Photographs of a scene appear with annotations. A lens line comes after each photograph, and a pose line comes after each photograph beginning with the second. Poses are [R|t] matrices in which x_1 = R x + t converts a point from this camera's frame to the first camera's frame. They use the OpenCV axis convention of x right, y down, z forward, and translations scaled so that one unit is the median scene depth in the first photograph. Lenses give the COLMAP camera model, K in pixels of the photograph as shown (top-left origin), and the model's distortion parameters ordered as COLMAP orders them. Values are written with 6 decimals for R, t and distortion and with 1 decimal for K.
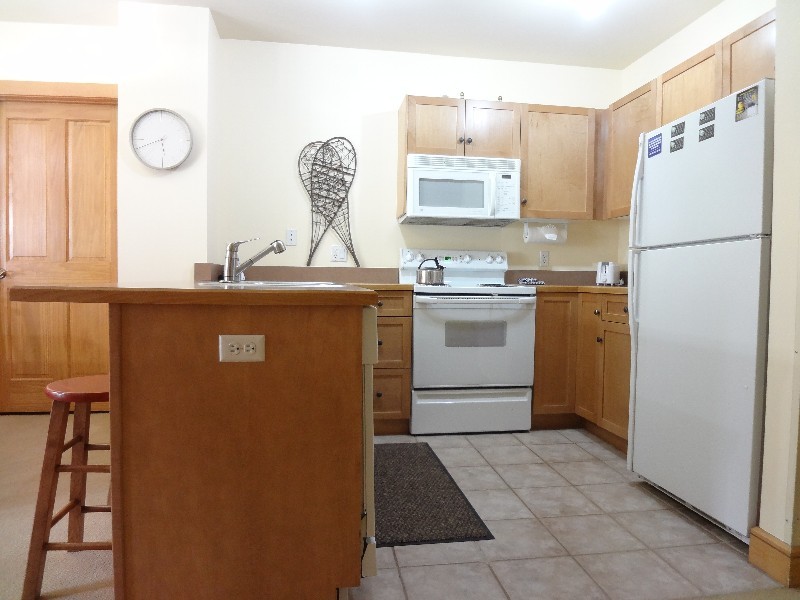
lens RADIAL K [[557.3, 0, 402.0], [0, 557.3, 301.8], [0, 0, 1]] dist [-0.034678, -0.003889]
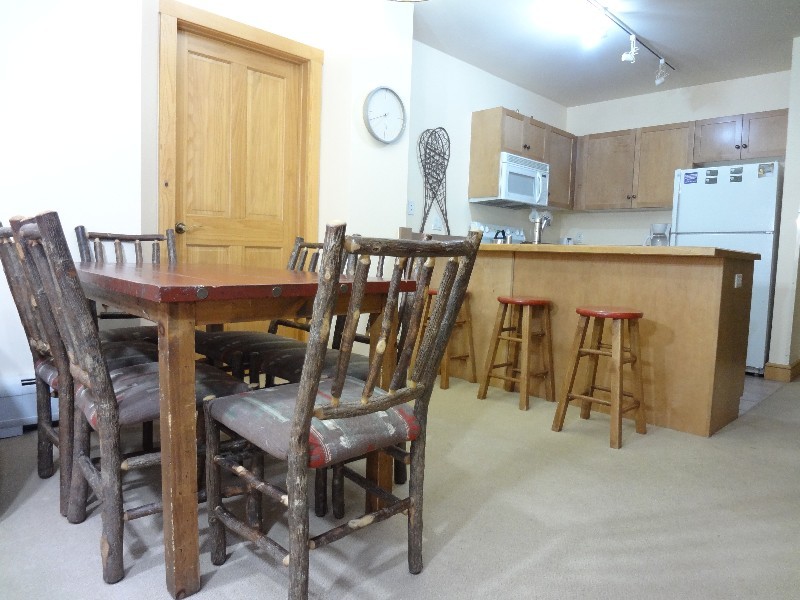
lens RADIAL K [[557.3, 0, 402.0], [0, 557.3, 301.8], [0, 0, 1]] dist [-0.034678, -0.003889]
pose [[0.800796, -0.035166, 0.597904, -0.977453], [-0.000164, 0.998262, 0.058932, 0.014546], [-0.598937, -0.047290, 0.799398, 0.060987]]
